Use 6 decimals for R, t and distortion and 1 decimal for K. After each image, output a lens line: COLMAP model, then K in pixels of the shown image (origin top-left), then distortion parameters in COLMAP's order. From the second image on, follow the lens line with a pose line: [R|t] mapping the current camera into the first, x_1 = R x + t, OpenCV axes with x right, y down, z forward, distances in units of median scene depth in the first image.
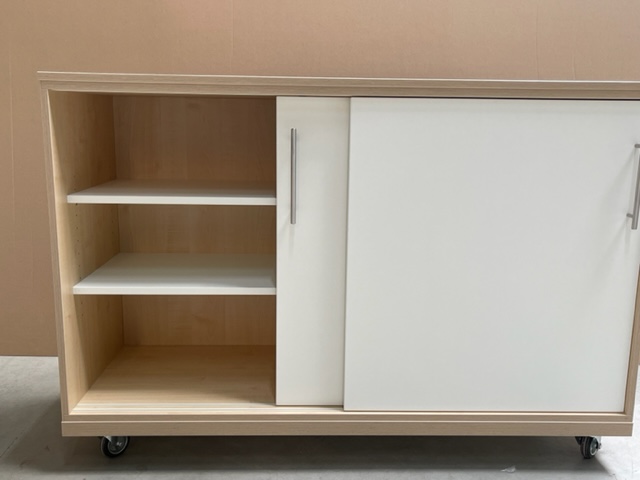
lens RADIAL K [[611.4, 0, 320.0], [0, 611.4, 240.0], [0, 0, 1]] dist [-0.006181, -0.000807]
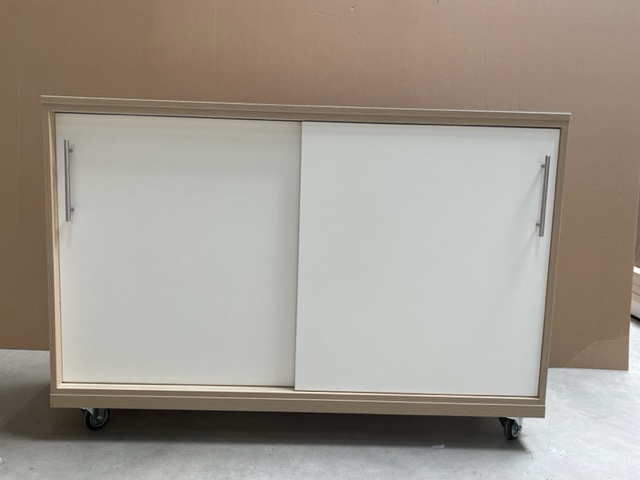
lens RADIAL K [[611.4, 0, 320.0], [0, 611.4, 240.0], [0, 0, 1]] dist [-0.006181, -0.000807]
pose [[0.999826, 0.018147, -0.004398, 0.085513], [-0.018321, 0.998889, -0.043424, 0.043879], [0.003606, 0.043497, 0.999047, -0.163296]]
